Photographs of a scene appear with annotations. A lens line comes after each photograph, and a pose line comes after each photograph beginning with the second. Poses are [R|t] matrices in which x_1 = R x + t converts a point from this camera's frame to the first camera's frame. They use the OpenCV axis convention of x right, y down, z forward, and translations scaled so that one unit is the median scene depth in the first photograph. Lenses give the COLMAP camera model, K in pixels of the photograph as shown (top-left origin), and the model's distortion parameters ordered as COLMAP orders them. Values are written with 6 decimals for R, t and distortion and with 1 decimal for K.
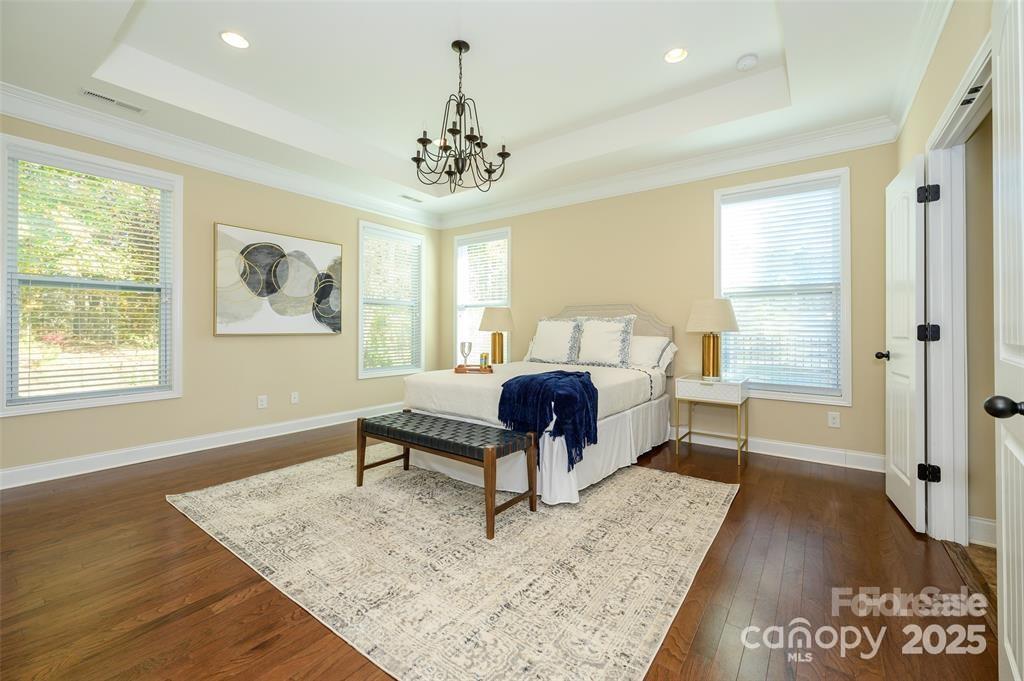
lens RADIAL K [[405.5, 0, 510.5], [0, 405.5, 335.4], [0, 0, 1]] dist [-0.001308, -0.000098]
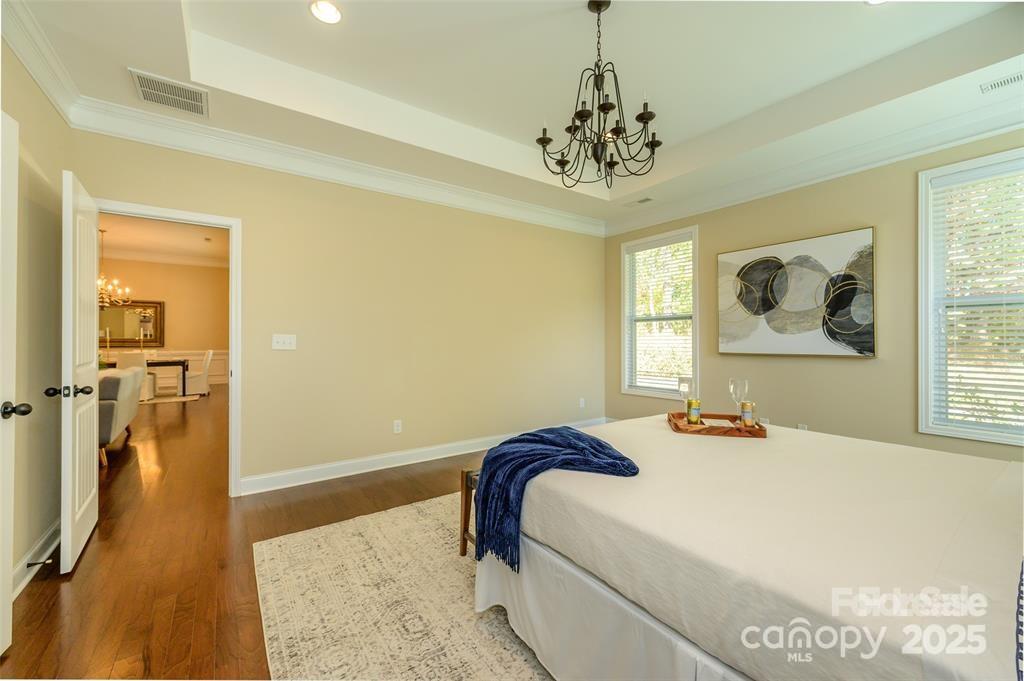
lens RADIAL K [[399.0, 0, 517.5], [0, 399.0, 339.7], [0, 0, 1]] dist [-0.000044, 0.000156]
pose [[-0.279357, -0.002375, -0.960184, 0.448159], [-0.013158, 0.999913, 0.001355, -0.030106], [0.960097, 0.013012, -0.279364, 0.700108]]
